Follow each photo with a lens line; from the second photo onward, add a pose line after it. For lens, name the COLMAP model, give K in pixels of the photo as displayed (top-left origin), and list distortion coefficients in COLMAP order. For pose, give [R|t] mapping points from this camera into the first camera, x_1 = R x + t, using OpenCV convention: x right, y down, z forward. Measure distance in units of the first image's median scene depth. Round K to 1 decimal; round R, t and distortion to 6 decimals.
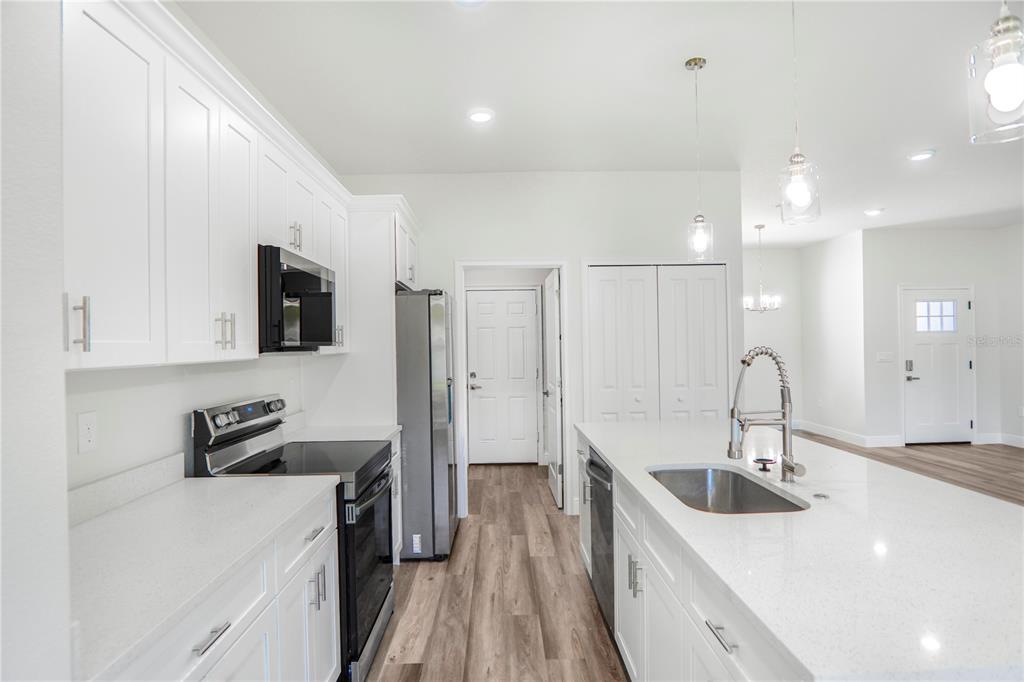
lens RADIAL K [[556.2, 0, 512.0], [0, 556.2, 343.3], [0, 0, 1]] dist [0.000585, 0.001037]
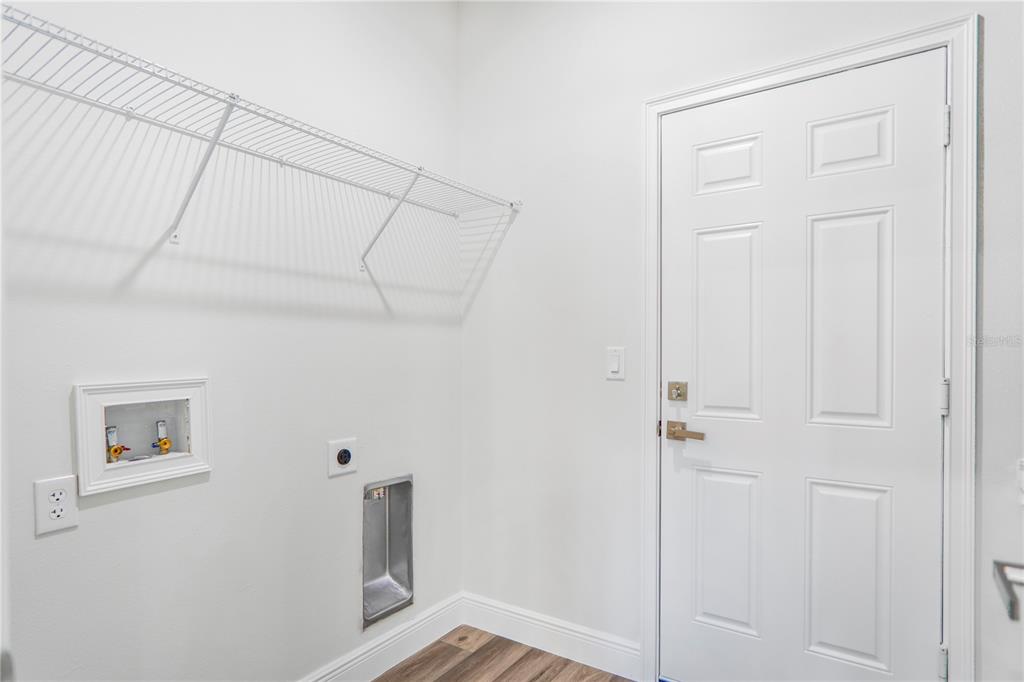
lens RADIAL K [[556.2, 0, 512.3], [0, 556.2, 344.1], [0, 0, 1]] dist [0.000585, 0.001037]
pose [[0.809052, 0.006478, -0.587702, 0.033080], [-0.000257, 0.999943, 0.010668, 0.028652], [0.587737, -0.008480, 0.809007, 0.707540]]
